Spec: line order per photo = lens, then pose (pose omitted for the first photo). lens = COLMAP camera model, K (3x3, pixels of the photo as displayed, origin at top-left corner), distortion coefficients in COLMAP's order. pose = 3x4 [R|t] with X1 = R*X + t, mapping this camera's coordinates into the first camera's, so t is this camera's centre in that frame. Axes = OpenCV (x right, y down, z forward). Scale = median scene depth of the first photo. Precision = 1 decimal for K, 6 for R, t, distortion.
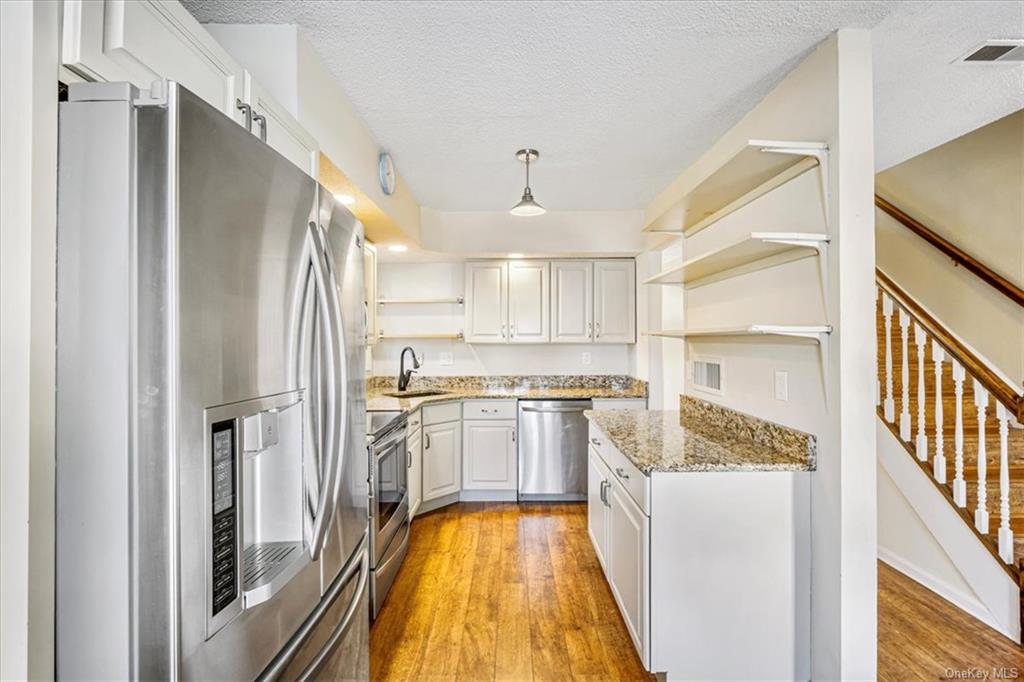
lens RADIAL K [[455.8, 0, 513.7], [0, 455.8, 330.1], [0, 0, 1]] dist [-0.004086, -0.000289]
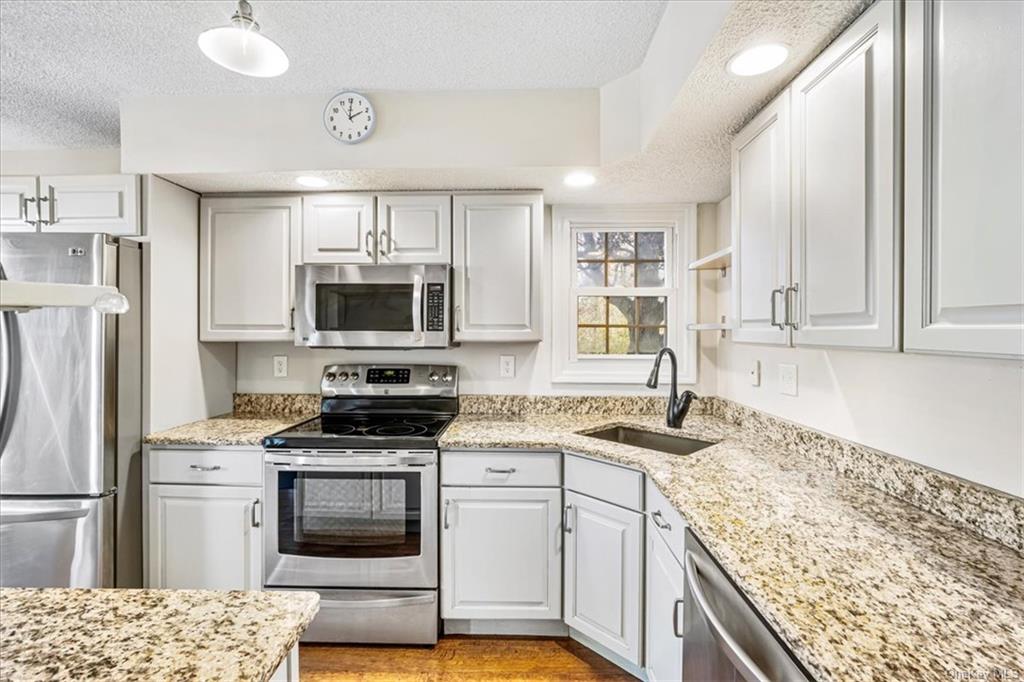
lens RADIAL K [[464.5, 0, 507.2], [0, 464.5, 335.8], [0, 0, 1]] dist [-0.002218, -0.000092]
pose [[-0.045157, 0.010816, -0.998921, 0.344388], [0.019863, 0.999753, 0.009927, 0.015593], [0.998782, -0.019393, -0.045360, 0.891964]]
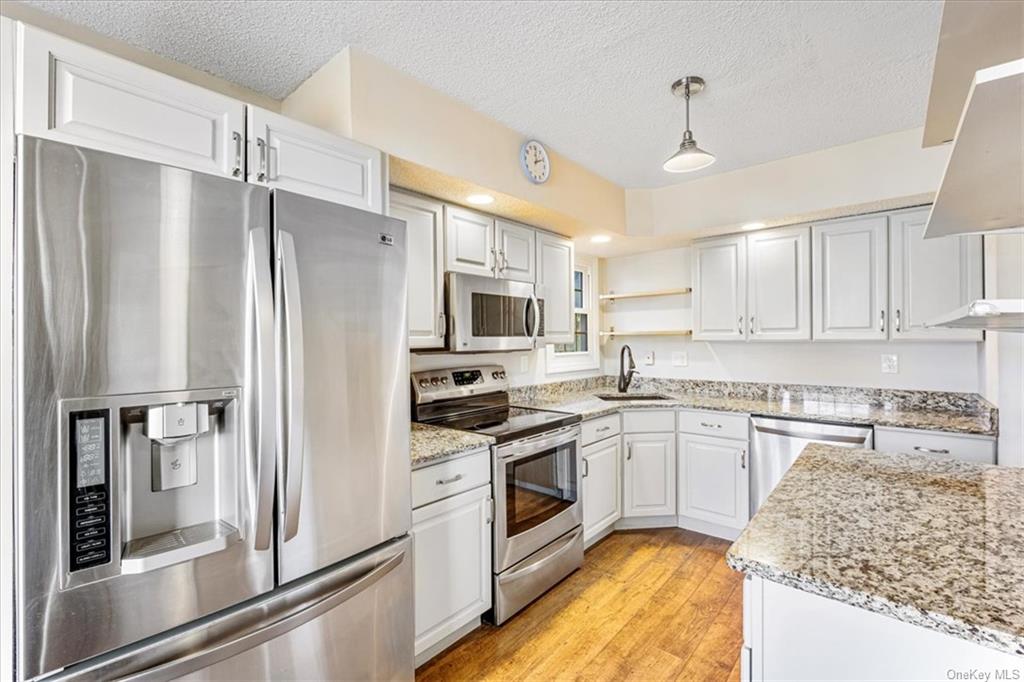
lens RADIAL K [[446.8, 0, 516.5], [0, 446.8, 335.9], [0, 0, 1]] dist [-0.009808, -0.000311]
pose [[0.754310, -0.007652, -0.656474, 0.205491], [0.020533, 0.999718, 0.011941, 0.003367], [0.656198, -0.022486, 0.754254, 0.186547]]
